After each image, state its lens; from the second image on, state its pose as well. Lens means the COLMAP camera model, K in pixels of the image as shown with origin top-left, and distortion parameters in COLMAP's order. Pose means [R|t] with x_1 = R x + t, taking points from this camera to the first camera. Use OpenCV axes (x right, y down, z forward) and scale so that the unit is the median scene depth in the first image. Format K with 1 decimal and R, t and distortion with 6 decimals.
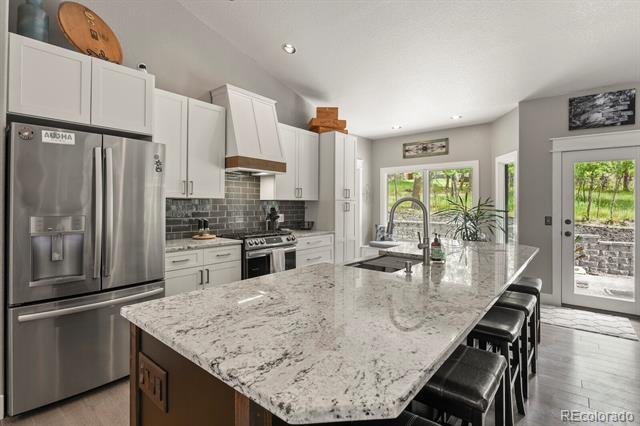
lens RADIAL K [[310.3, 0, 322.1], [0, 310.3, 203.3], [0, 0, 1]] dist [-0.003973, -0.001877]
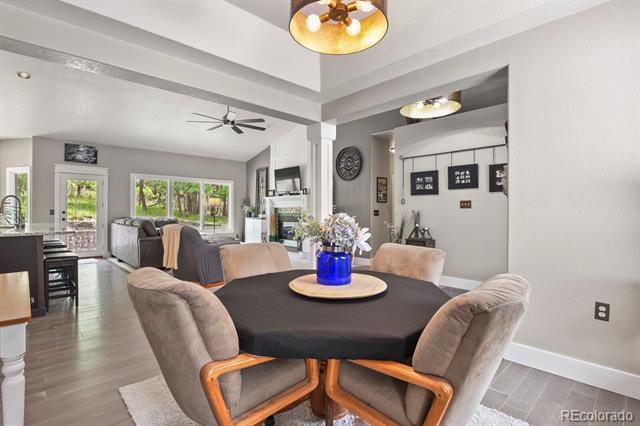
lens RADIAL K [[310.3, 0, 322.9], [0, 310.3, 212.7], [0, 0, 1]] dist [-0.003973, -0.001877]
pose [[0.117342, -0.006571, 0.993070, -0.753542], [-0.010184, 0.999918, 0.007820, 0.030995], [-0.993039, -0.011031, 0.117266, -0.650037]]
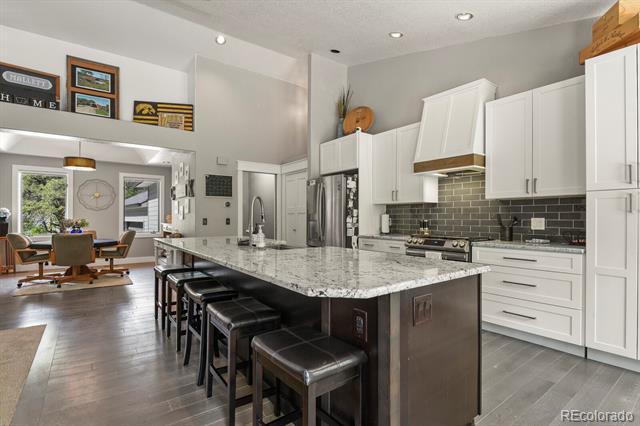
lens RADIAL K [[310.3, 0, 317.5], [0, 310.3, 217.5], [0, 0, 1]] dist [-0.003973, -0.001877]
pose [[-0.235915, -0.002527, -0.971770, 1.432572], [0.012291, 0.999909, -0.005584, 0.068587], [0.971696, -0.013261, -0.235863, 1.446164]]
